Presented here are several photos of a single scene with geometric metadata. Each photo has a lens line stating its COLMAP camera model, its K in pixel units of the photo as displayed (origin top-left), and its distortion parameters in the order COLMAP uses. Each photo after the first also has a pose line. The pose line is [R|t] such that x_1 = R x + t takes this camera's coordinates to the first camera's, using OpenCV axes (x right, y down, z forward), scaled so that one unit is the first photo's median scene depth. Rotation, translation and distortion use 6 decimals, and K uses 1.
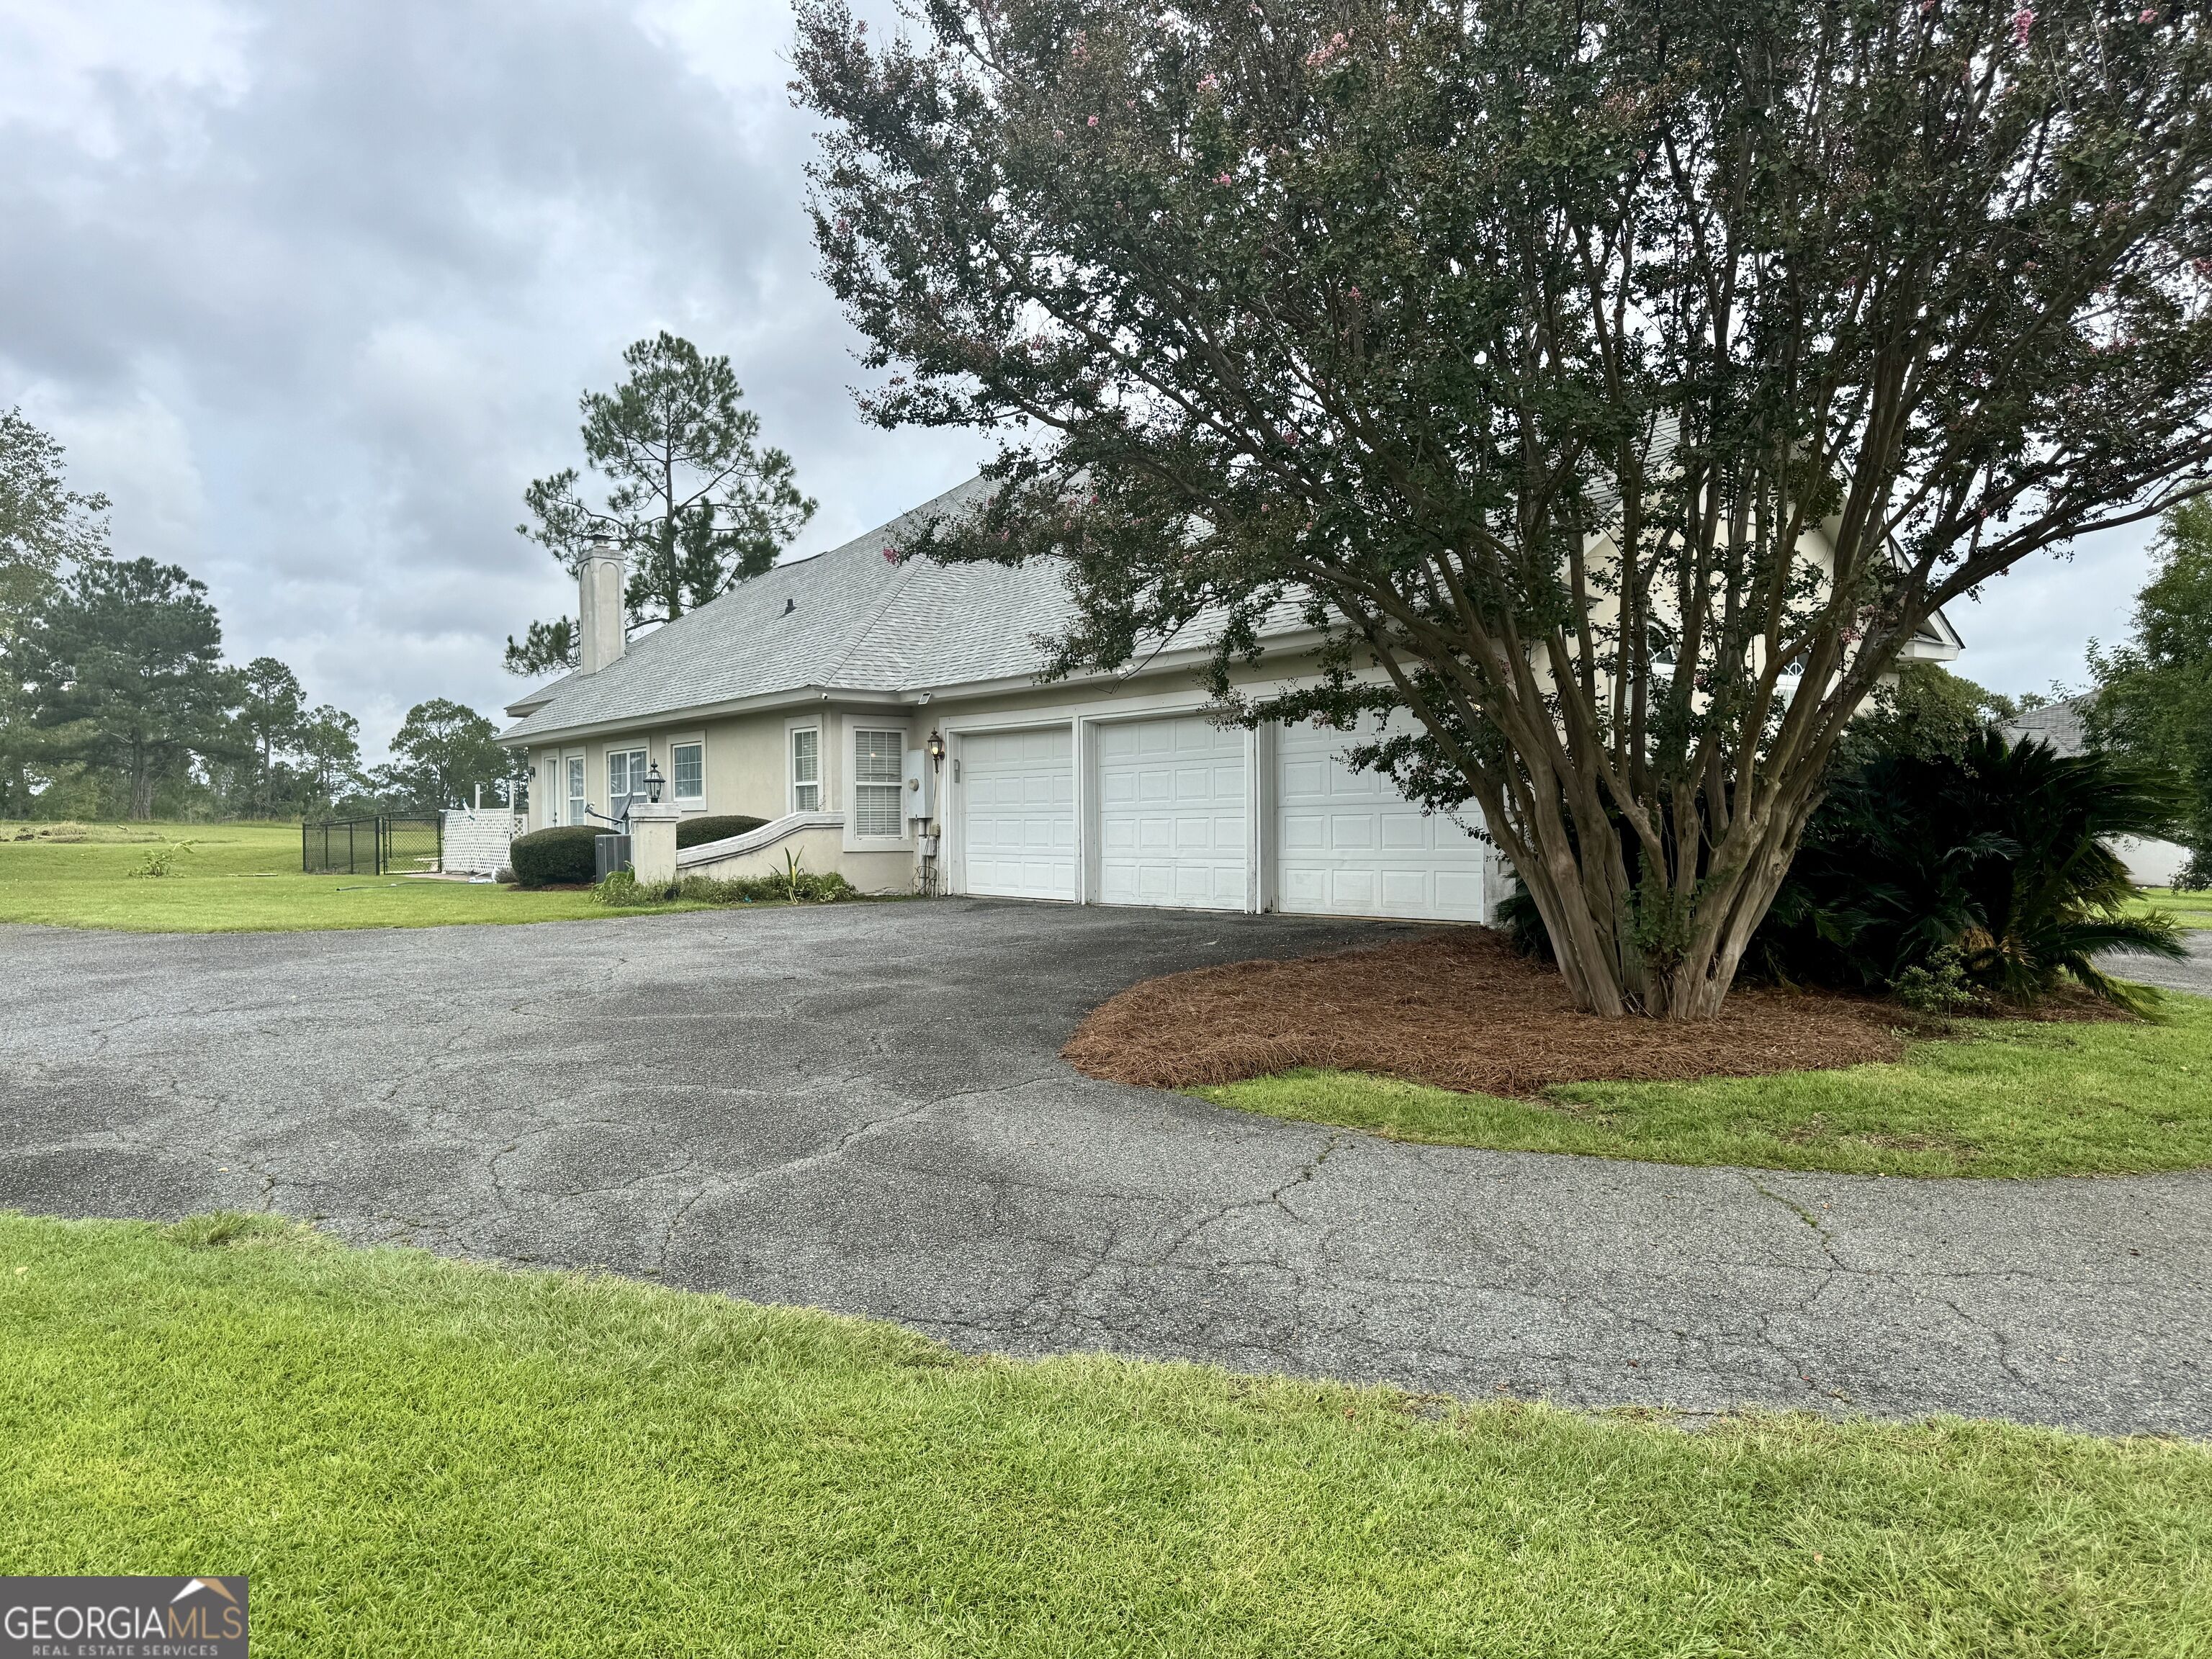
lens RADIAL K [[1550.1, 0, 1139.1], [0, 1550.1, 836.3], [0, 0, 1]] dist [0.216968, -0.332331]
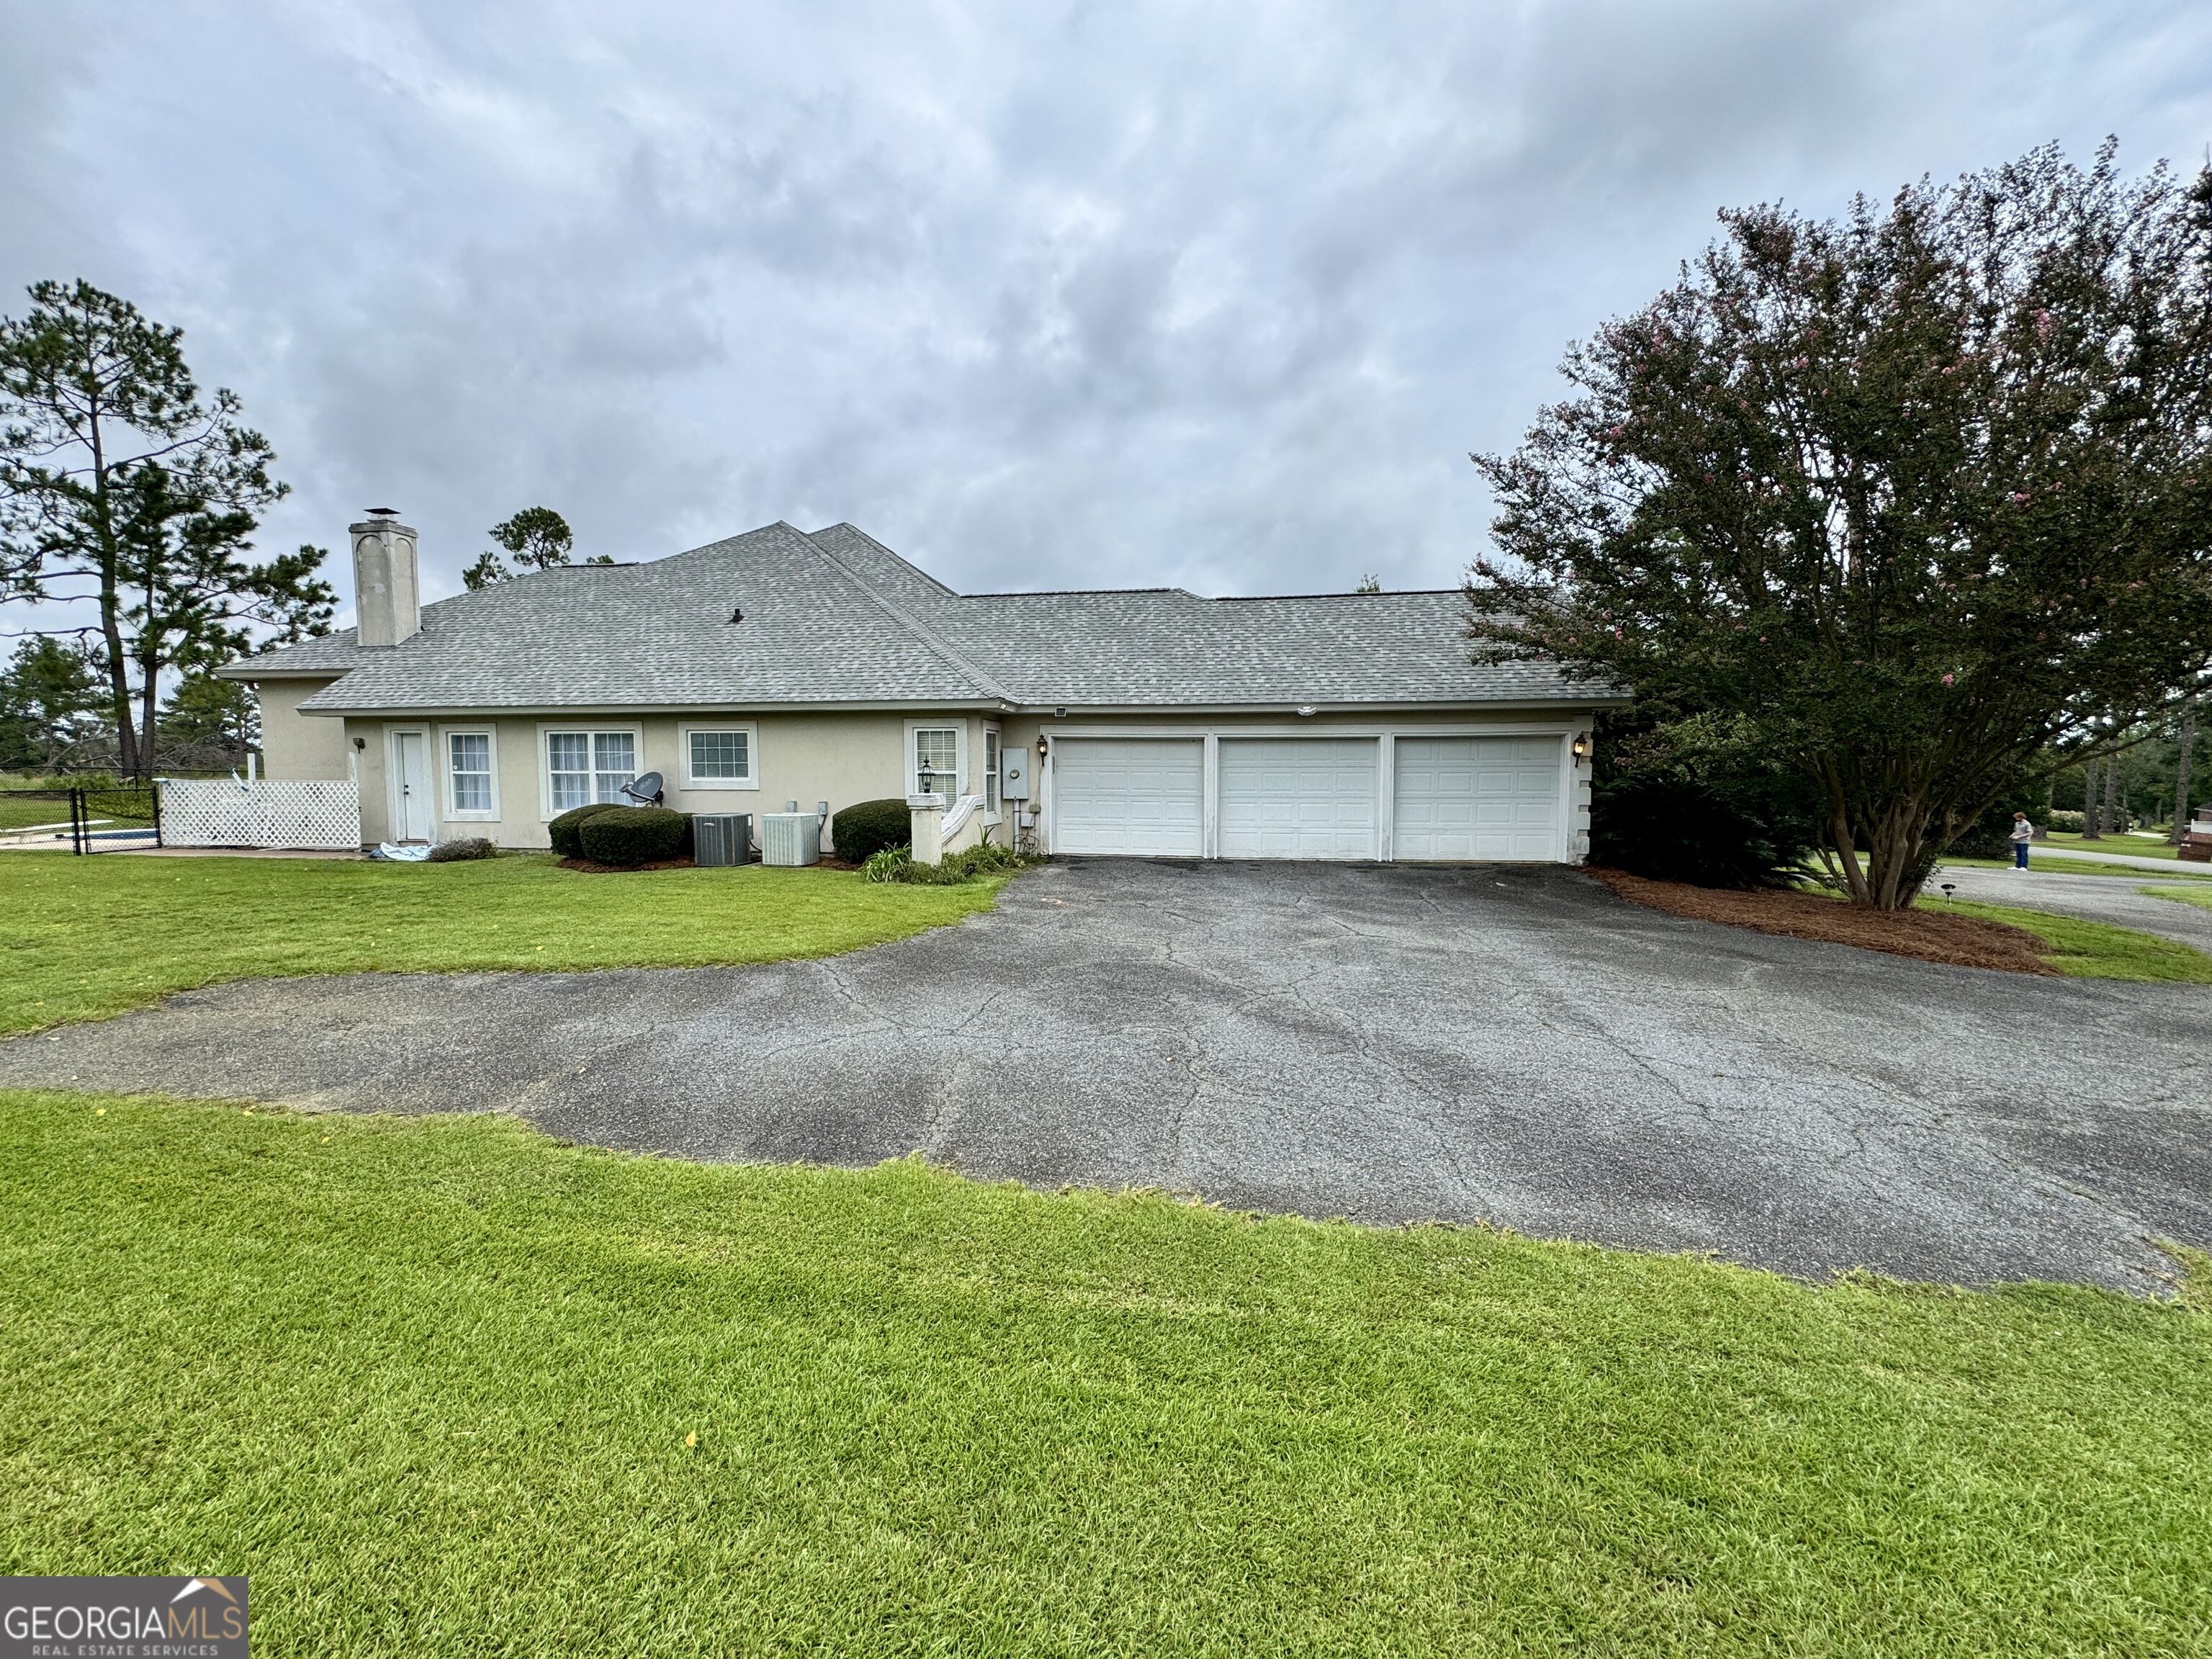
lens RADIAL K [[917.6, 0, 1122.3], [0, 917.6, 827.2], [0, 0, 1]] dist [-0.001904, 0.000227]
pose [[0.710944, -0.022869, 0.702876, -0.624417], [-0.005671, 0.999252, 0.038249, -0.018481], [-0.703225, -0.031179, 0.710283, 0.373356]]
